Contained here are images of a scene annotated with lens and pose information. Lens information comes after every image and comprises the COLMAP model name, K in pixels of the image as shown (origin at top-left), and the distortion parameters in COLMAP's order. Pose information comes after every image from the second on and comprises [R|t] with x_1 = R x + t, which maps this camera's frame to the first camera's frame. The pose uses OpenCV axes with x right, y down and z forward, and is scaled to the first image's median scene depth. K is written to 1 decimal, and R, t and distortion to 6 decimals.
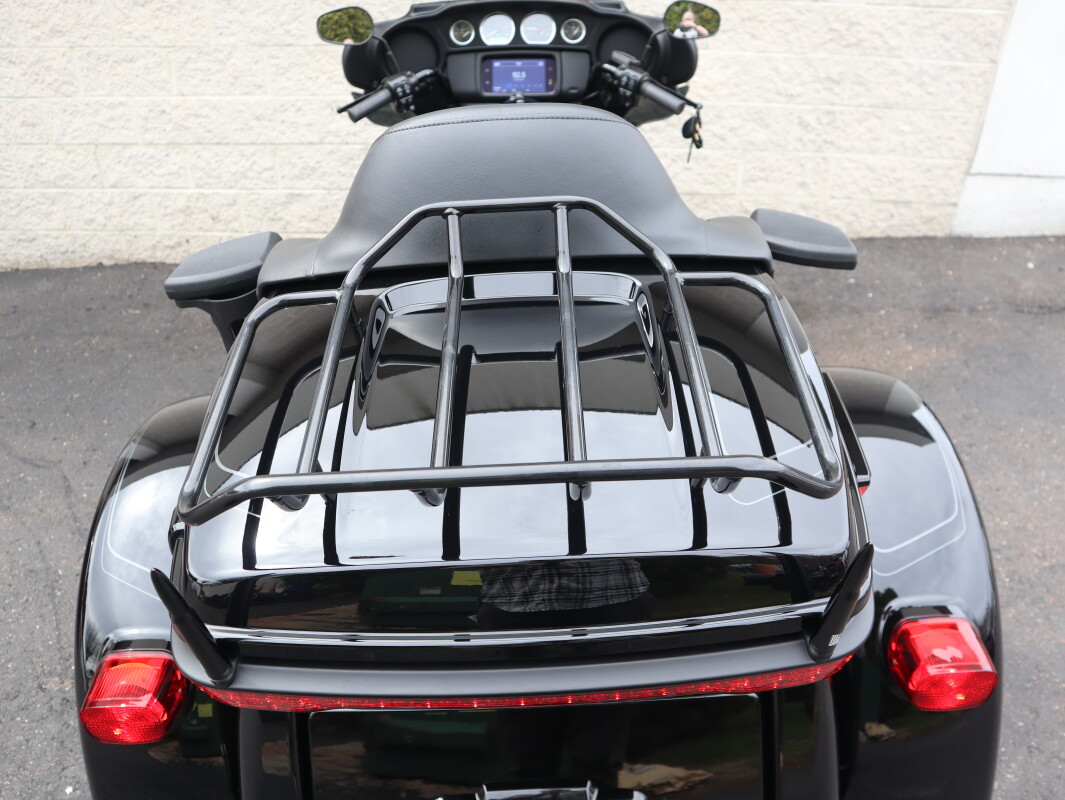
lens RADIAL K [[836.3, 0, 531.7], [0, 836.3, 399.2], [0, 0, 1]] dist [-0.119249, 0.078844]
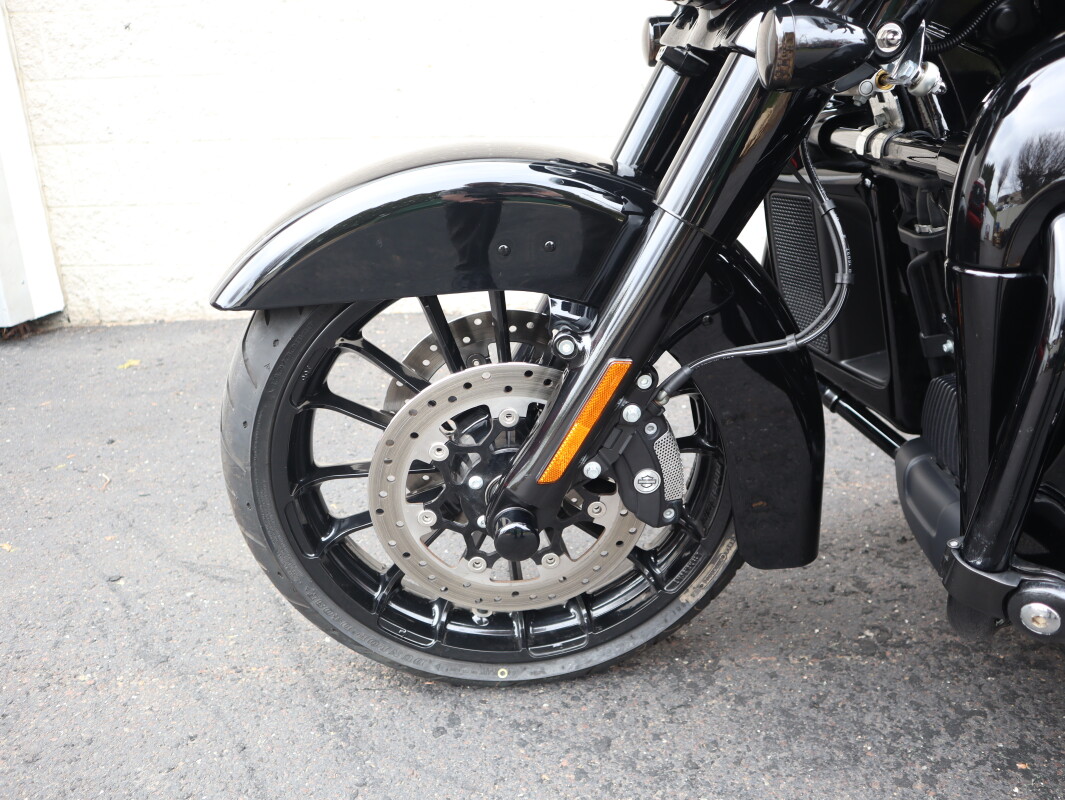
lens RADIAL K [[836.3, 0, 532.4], [0, 836.3, 401.2], [0, 0, 1]] dist [-0.119249, 0.078844]
pose [[0.996772, 0.010958, -0.079535, -0.285227], [-0.026950, 0.978832, -0.202886, 0.055289], [0.075628, 0.204374, 0.975967, 0.372797]]
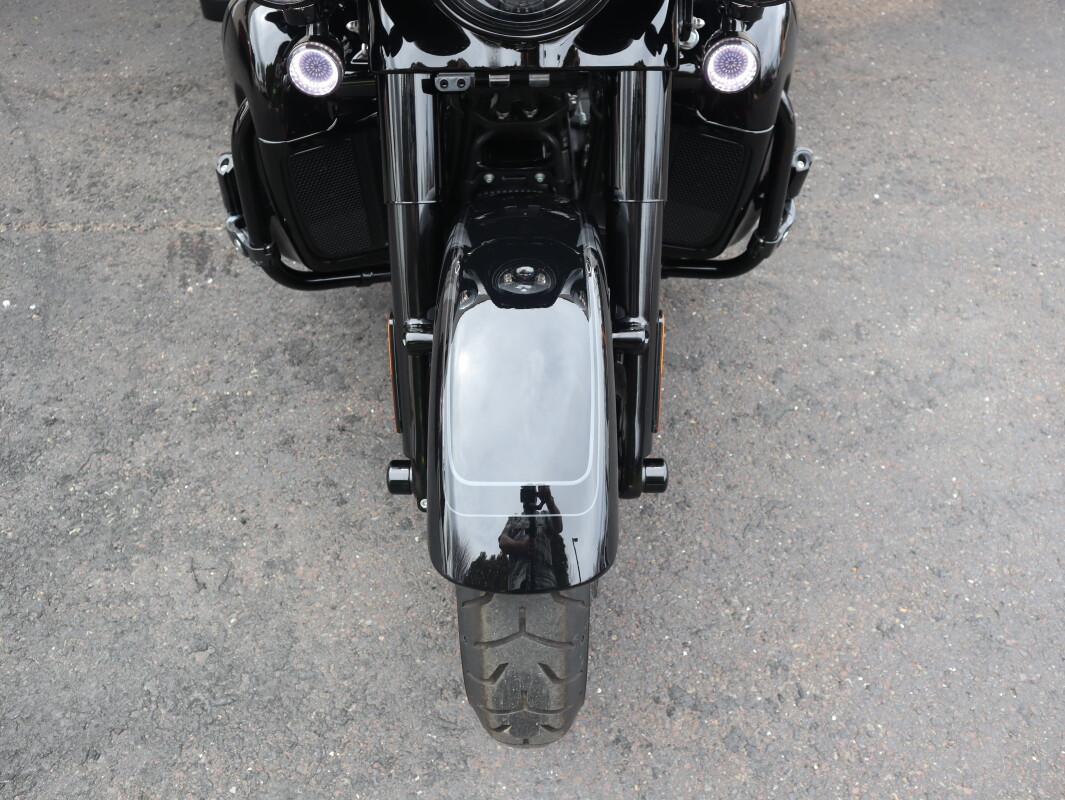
lens RADIAL K [[836.3, 0, 531.0], [0, 836.3, 399.1], [0, 0, 1]] dist [-0.119249, 0.078844]
pose [[0.998251, 0.045150, 0.038157, 0.027940], [-0.053722, 0.962232, 0.266877, 0.139704], [-0.024666, -0.268460, 0.962975, -0.020917]]
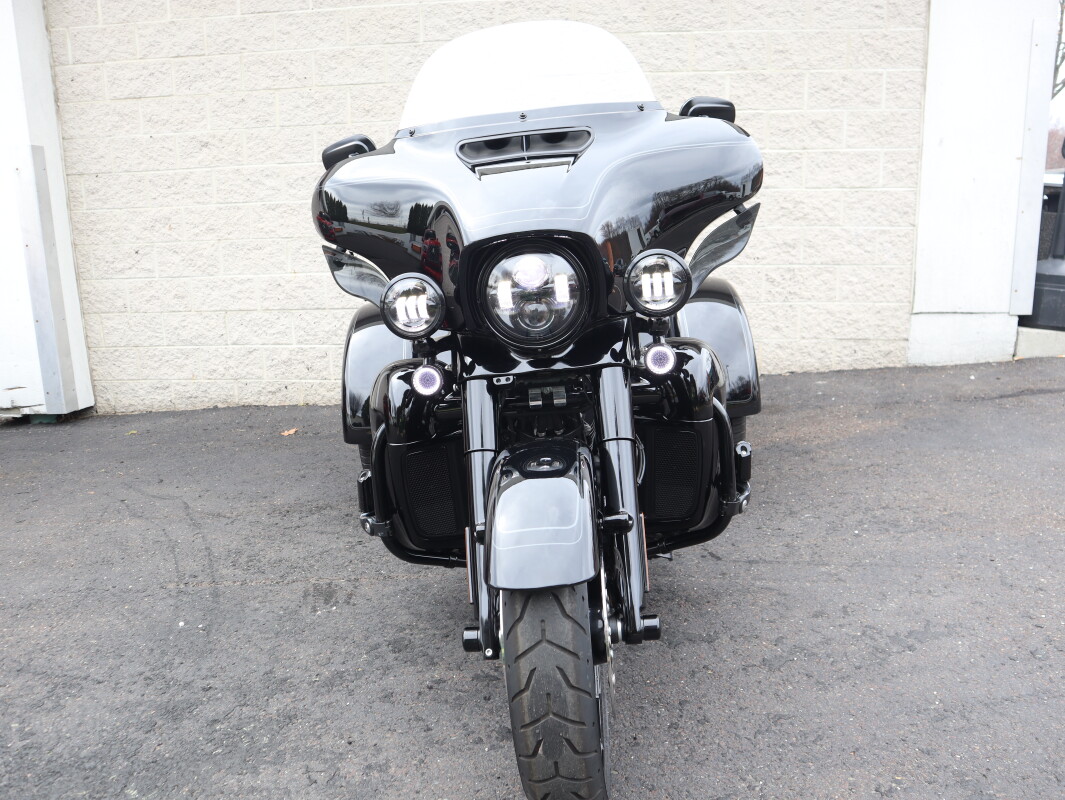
lens RADIAL K [[836.3, 0, 530.3], [0, 836.3, 397.4], [0, 0, 1]] dist [-0.119249, 0.078844]
pose [[0.996705, -0.019351, -0.078764, 0.059540], [-0.008422, 0.941175, -0.337815, 0.278847], [0.080668, 0.337365, 0.937911, -0.177453]]
